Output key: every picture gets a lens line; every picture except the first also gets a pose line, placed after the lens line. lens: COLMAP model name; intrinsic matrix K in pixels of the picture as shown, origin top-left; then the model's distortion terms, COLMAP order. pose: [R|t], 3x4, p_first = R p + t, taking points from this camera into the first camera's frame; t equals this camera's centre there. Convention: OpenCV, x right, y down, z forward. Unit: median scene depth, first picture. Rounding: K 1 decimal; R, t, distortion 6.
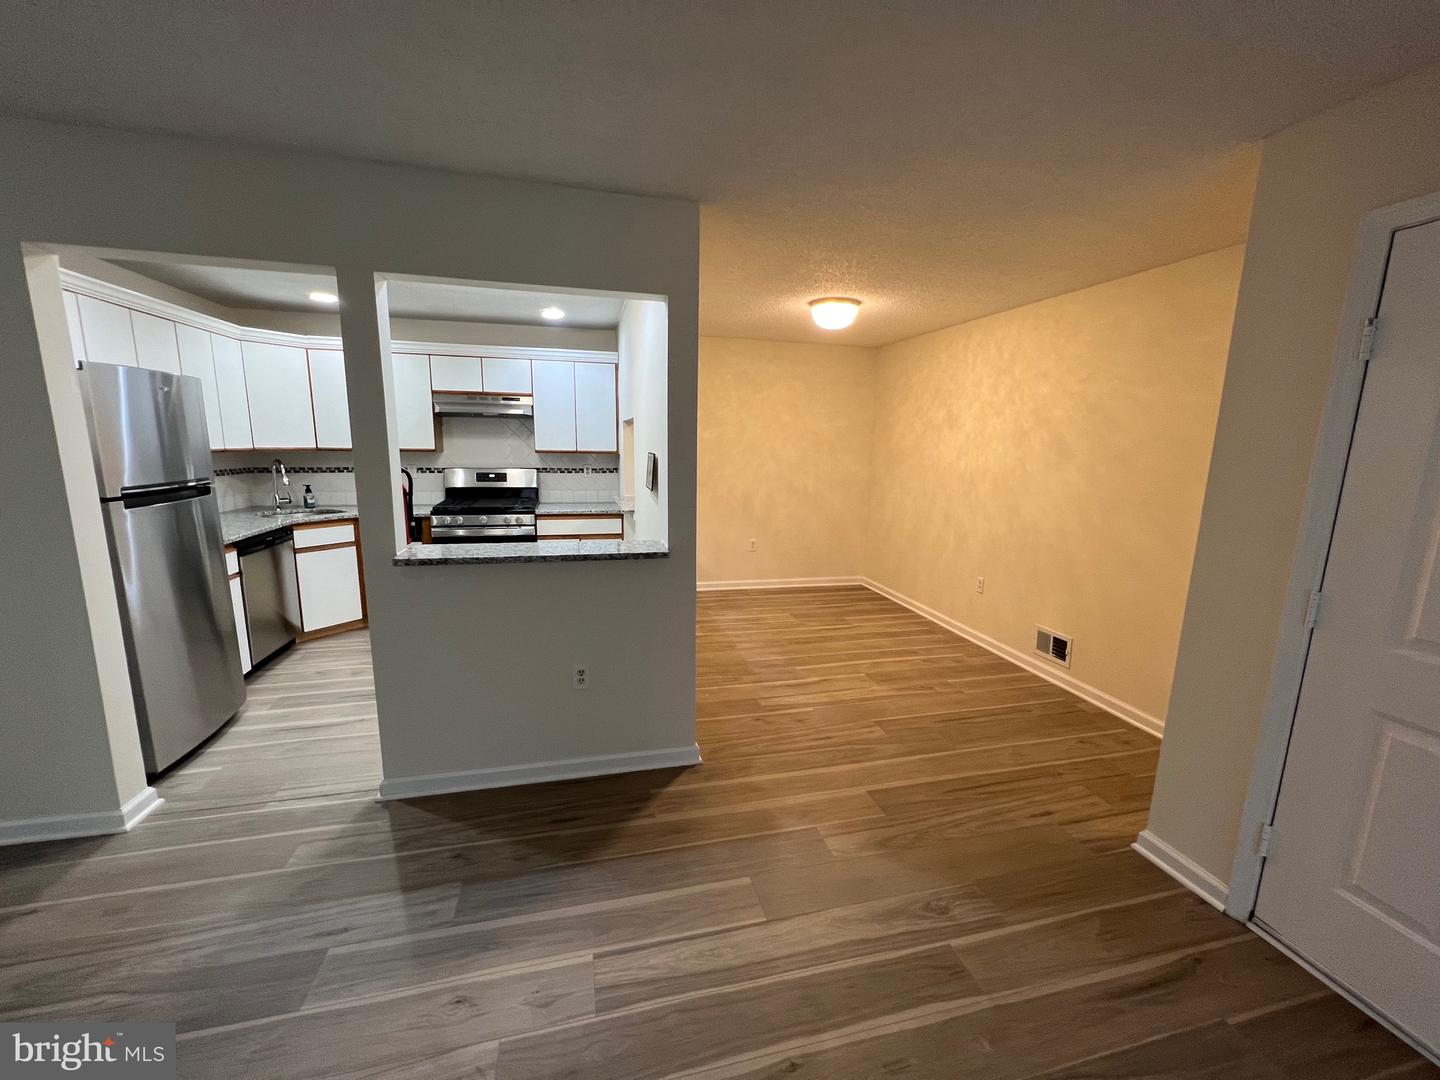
lens RADIAL K [[573.7, 0, 723.0], [0, 573.7, 544.2], [0, 0, 1]] dist [-0.000878, 0.000296]
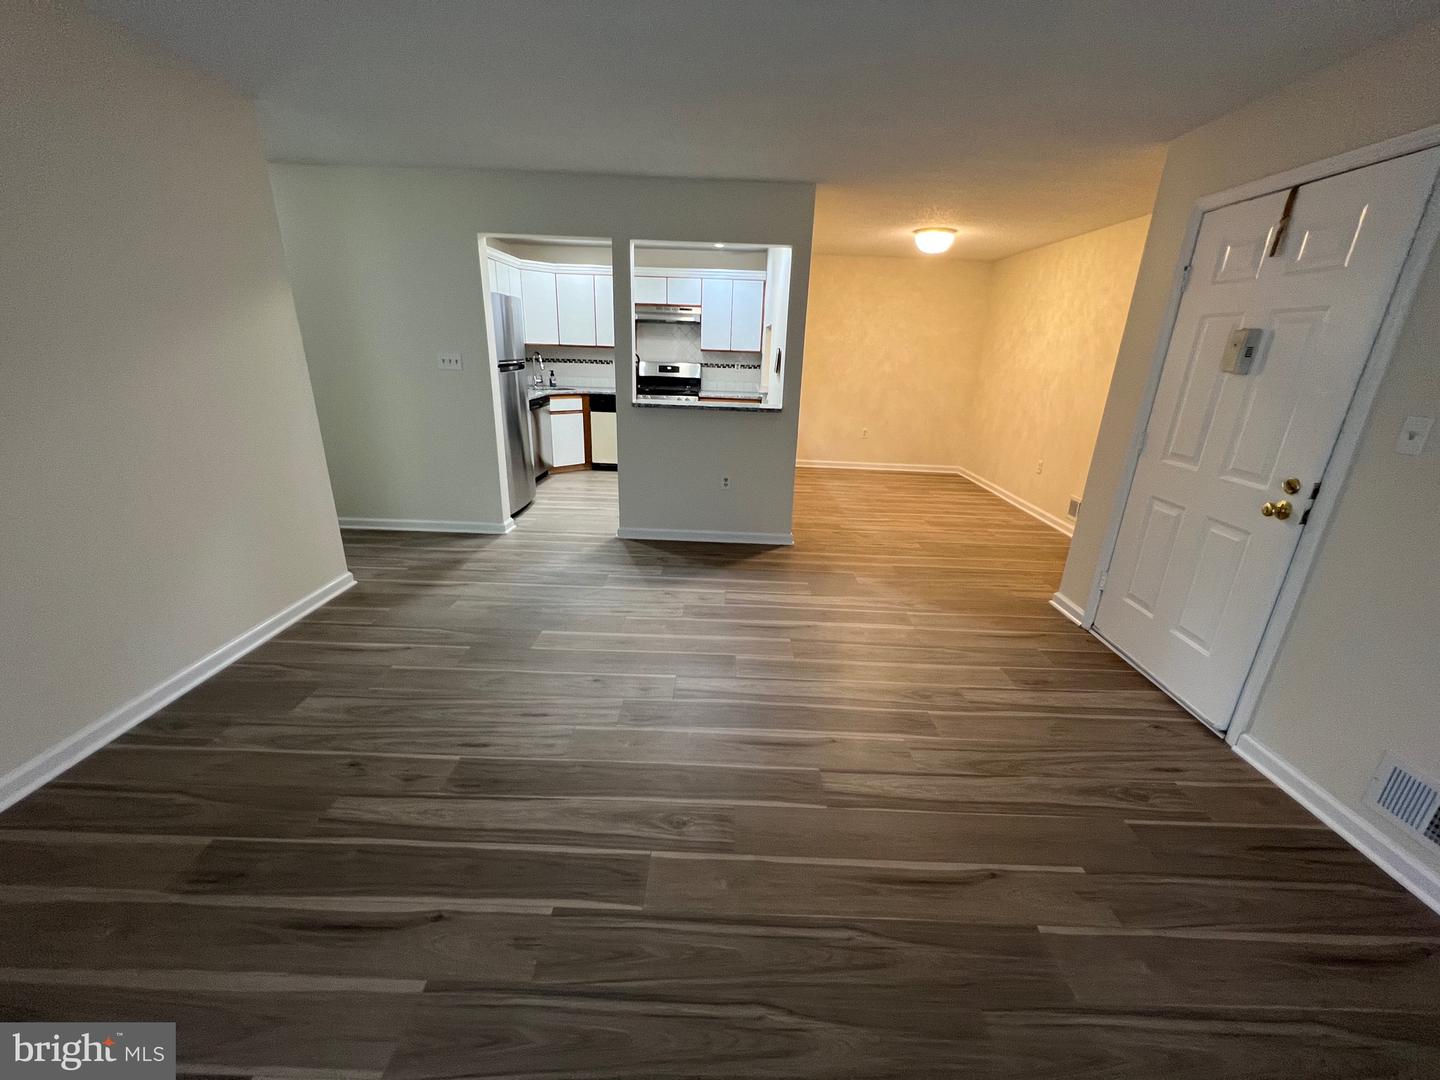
lens RADIAL K [[573.7, 0, 723.7], [0, 573.7, 540.8], [0, 0, 1]] dist [-0.000878, 0.000296]
pose [[0.967475, 0.095024, -0.234440, 0.139034], [-0.060639, 0.986861, 0.149758, 0.125521], [0.245590, -0.130671, 0.960526, -0.565038]]
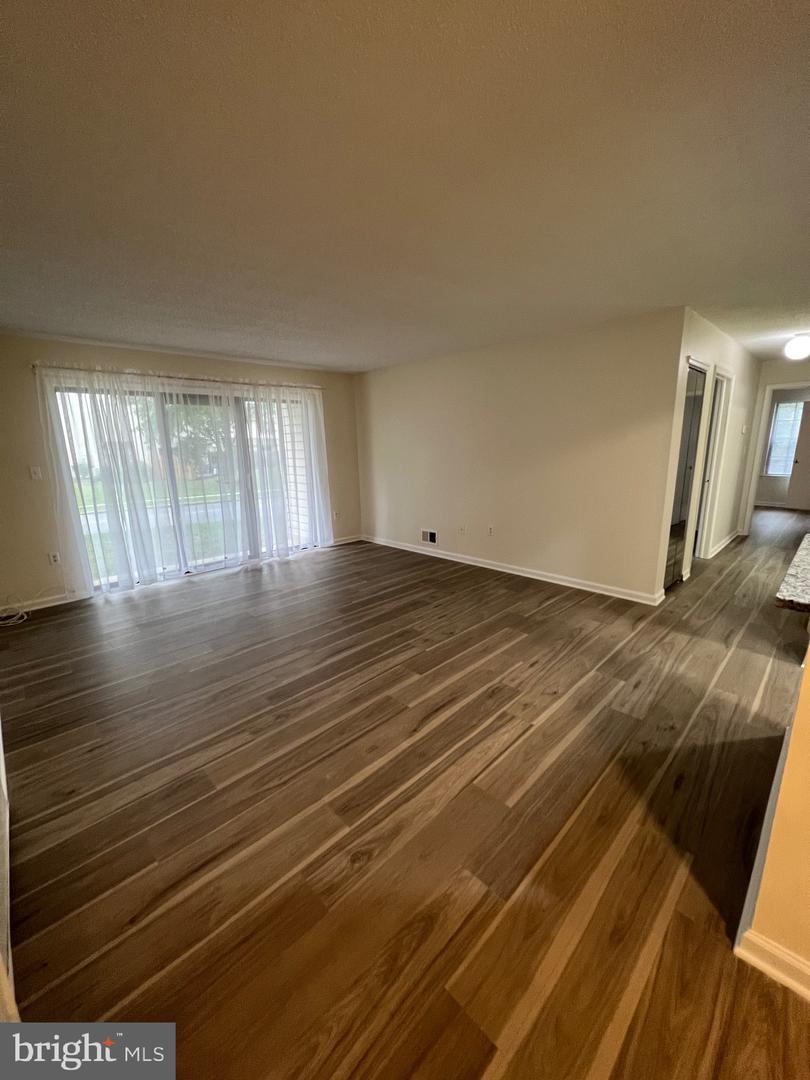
lens RADIAL K [[430.3, 0, 402.5], [0, 430.3, 543.4], [0, 0, 1]] dist [-0.000878, 0.000296]
pose [[-0.866426, 0.114350, -0.486035, 0.407448], [-0.081802, 0.927761, 0.364099, -0.148262], [0.492558, 0.355224, -0.794482, 0.947881]]
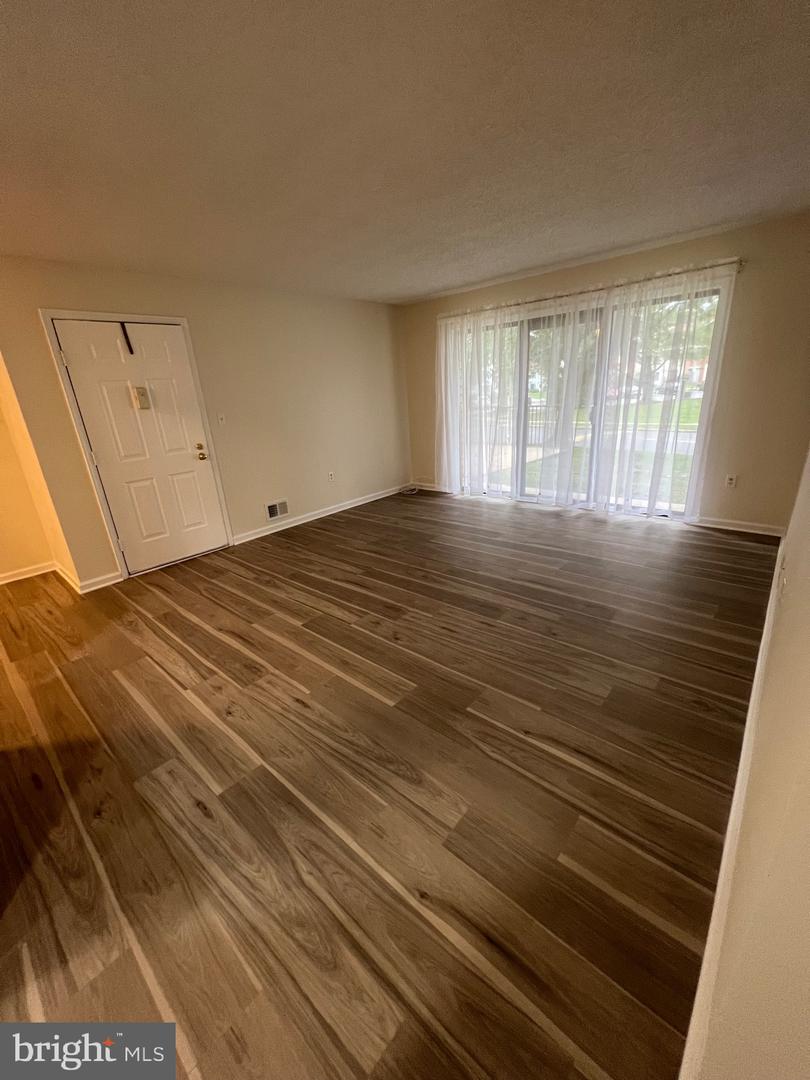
lens RADIAL K [[430.3, 0, 403.3], [0, 430.3, 542.7], [0, 0, 1]] dist [-0.000878, 0.000296]
pose [[-0.562233, -0.264493, 0.783542, -0.876537], [0.197732, 0.876998, 0.437923, -0.081046], [-0.802992, 0.401146, -0.440778, 0.491717]]
